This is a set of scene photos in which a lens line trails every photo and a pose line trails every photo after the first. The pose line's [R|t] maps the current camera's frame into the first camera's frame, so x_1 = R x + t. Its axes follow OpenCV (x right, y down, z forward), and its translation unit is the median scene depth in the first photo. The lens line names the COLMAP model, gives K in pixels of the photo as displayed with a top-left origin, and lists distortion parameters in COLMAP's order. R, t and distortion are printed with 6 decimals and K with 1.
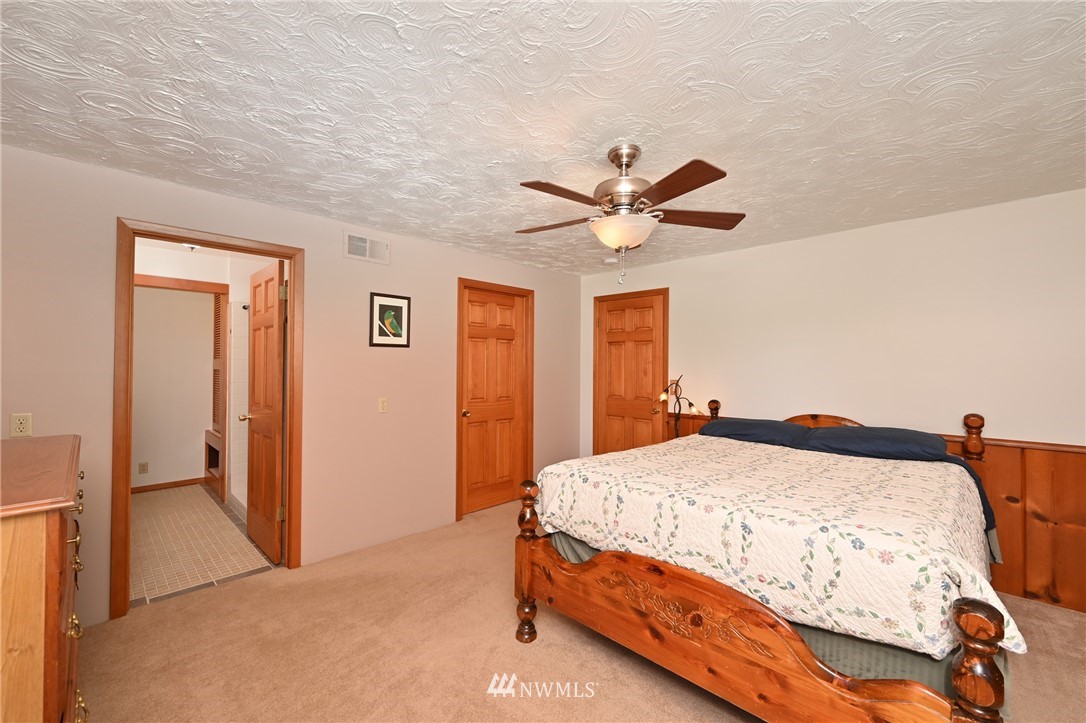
lens RADIAL K [[435.6, 0, 543.0], [0, 435.6, 361.5], [0, 0, 1]] dist [-0.000739, -0.000453]
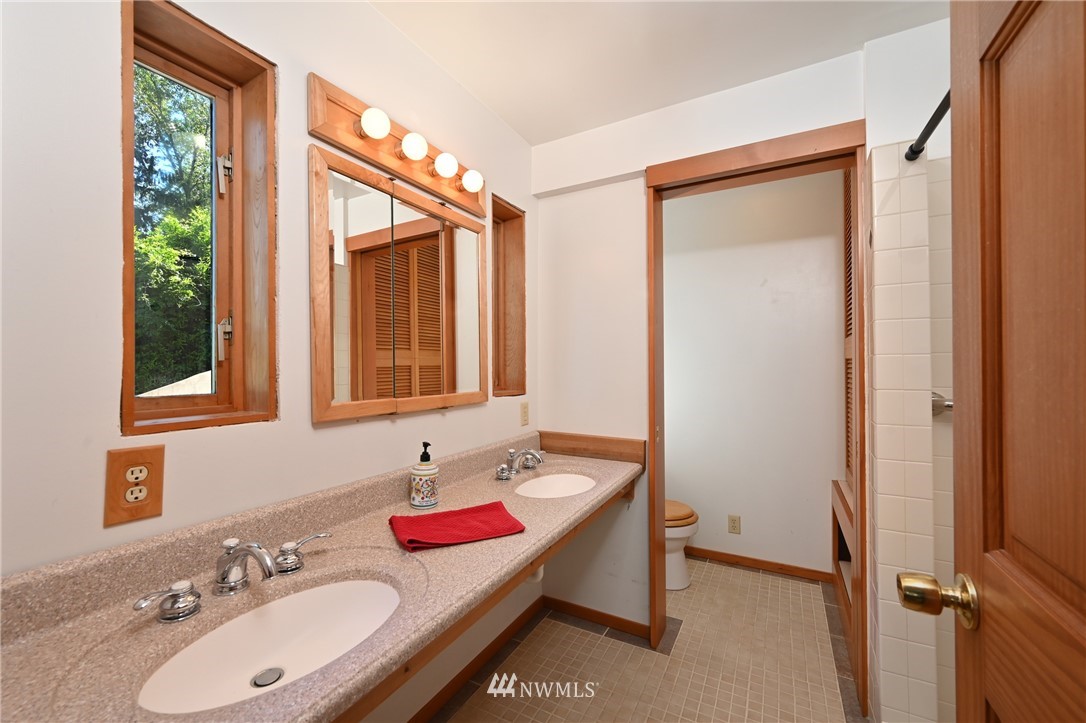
lens RADIAL K [[435.6, 0, 543.0], [0, 435.6, 361.5], [0, 0, 1]] dist [-0.000739, -0.000453]
pose [[0.267570, -0.013071, -0.963450, -0.381594], [0.006491, 0.999910, -0.011763, 0.024764], [0.963516, -0.003107, 0.267631, 0.549980]]
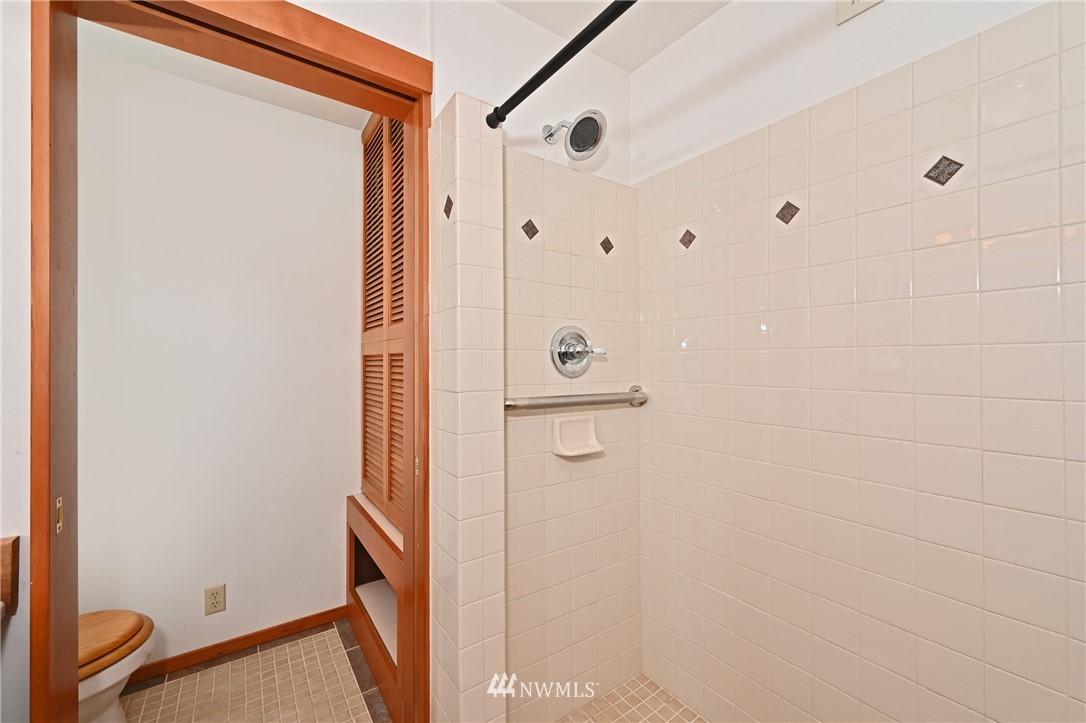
lens RADIAL K [[438.0, 0, 545.4], [0, 438.0, 359.2], [0, 0, 1]] dist [0.000198, -0.000430]
pose [[0.983729, -0.009322, -0.179415, -0.507865], [0.009777, 0.999951, 0.001653, 0.023177], [0.179391, -0.003380, 0.983772, 0.615275]]
